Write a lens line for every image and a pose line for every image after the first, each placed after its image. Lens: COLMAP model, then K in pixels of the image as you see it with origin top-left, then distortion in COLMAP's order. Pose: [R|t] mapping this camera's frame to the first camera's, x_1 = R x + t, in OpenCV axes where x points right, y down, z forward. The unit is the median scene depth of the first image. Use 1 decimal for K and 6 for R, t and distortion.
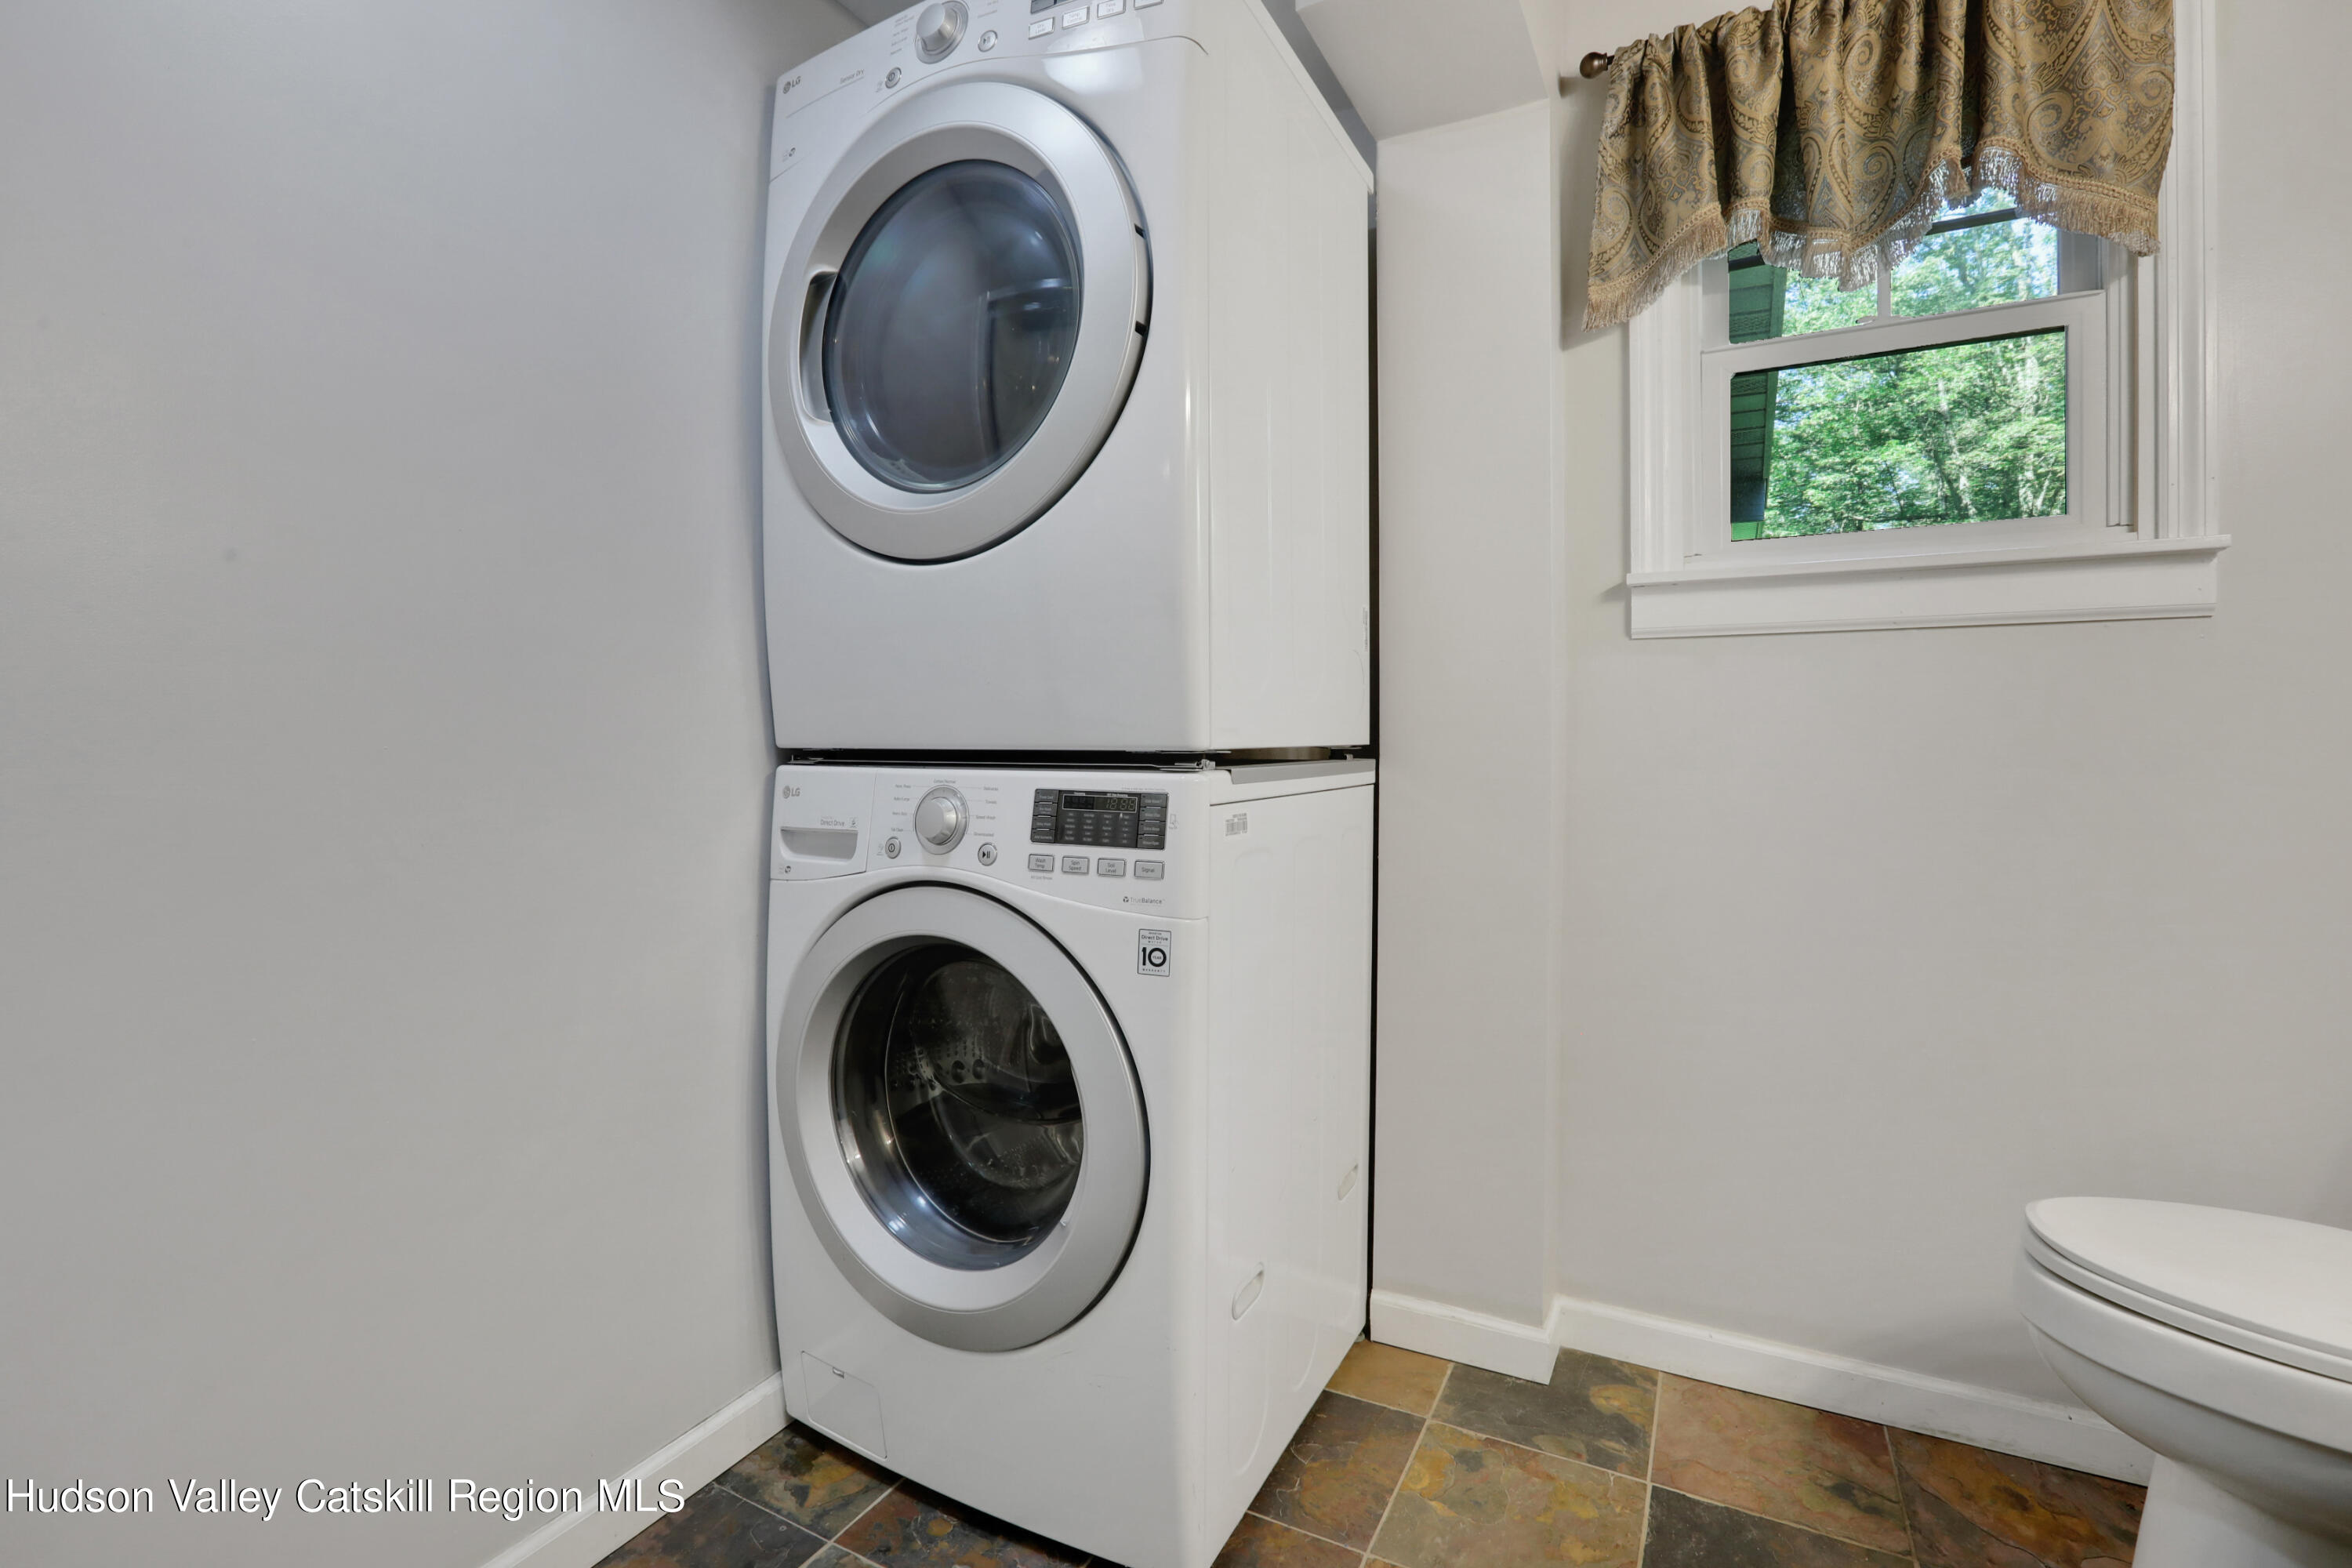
lens RADIAL K [[1066.5, 0, 1129.3], [0, 1066.5, 769.6], [0, 0, 1]] dist [-0.033968, 0.004830]
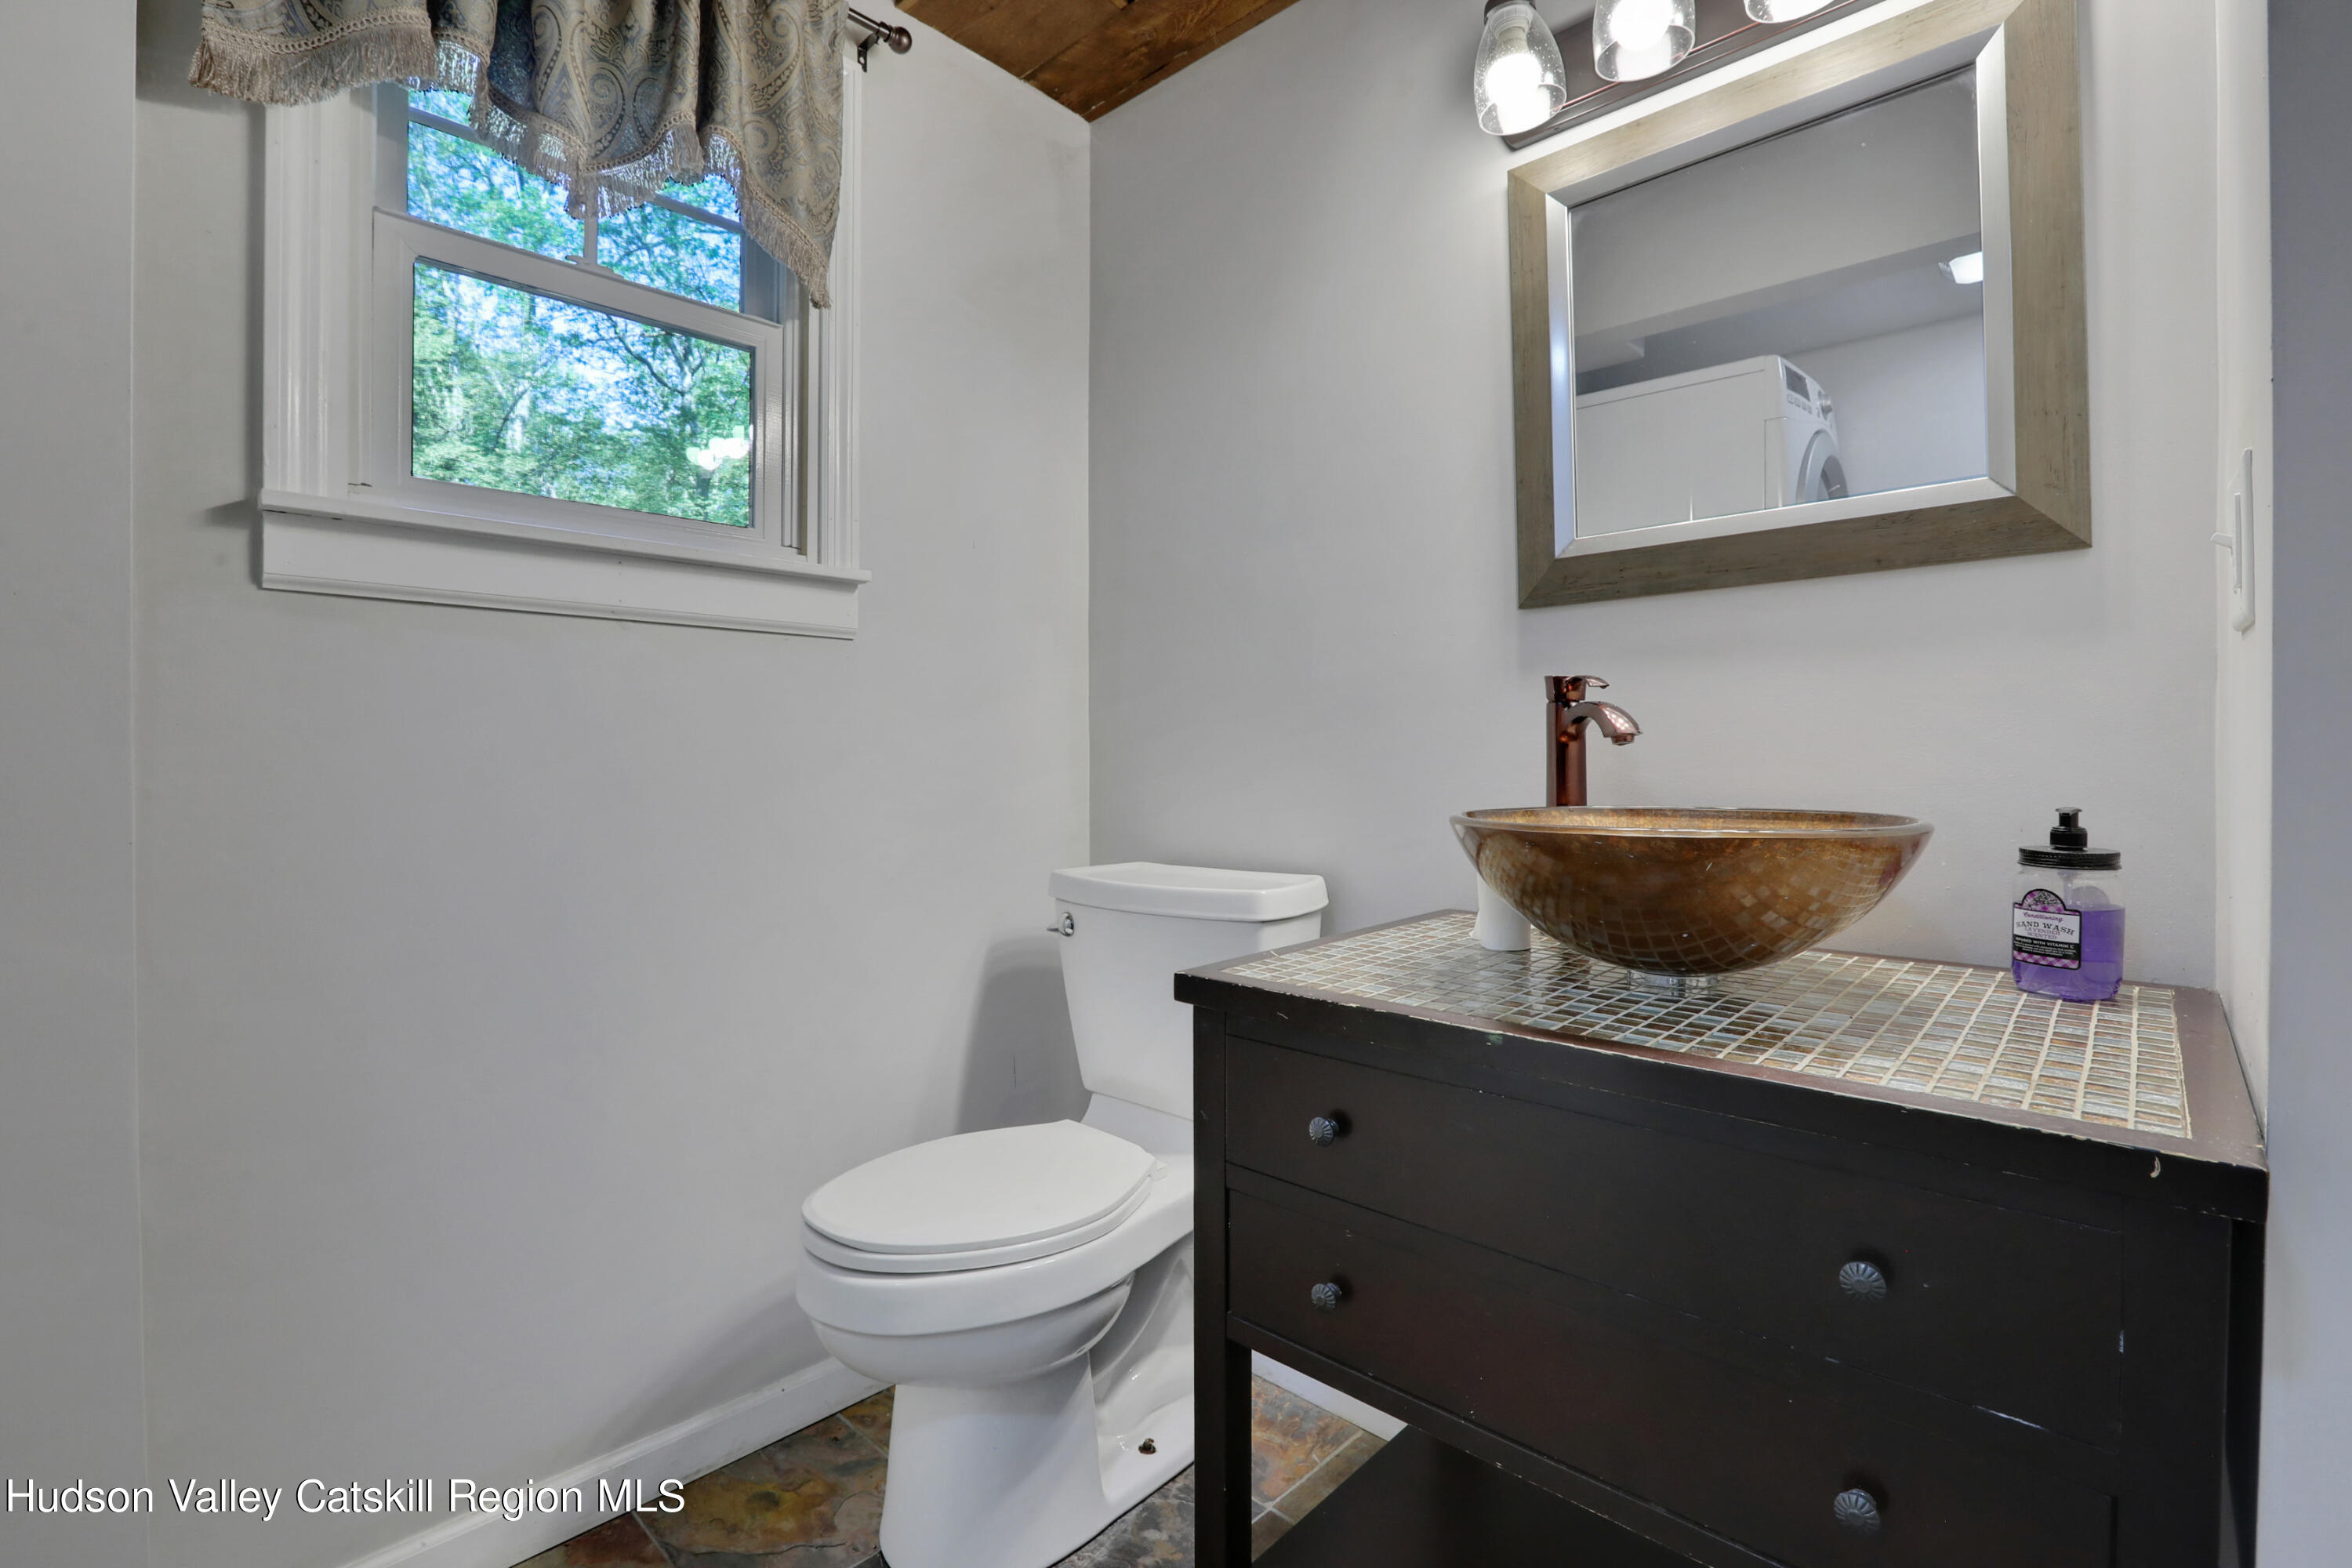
lens RADIAL K [[1066.5, 0, 1178.8], [0, 1066.5, 763.2], [0, 0, 1]] dist [-0.033968, 0.004830]
pose [[0.237946, -0.007545, 0.971249, -0.023992], [0.018523, 0.999823, 0.003229, -0.005029], [-0.971102, 0.017222, 0.238044, 0.302824]]
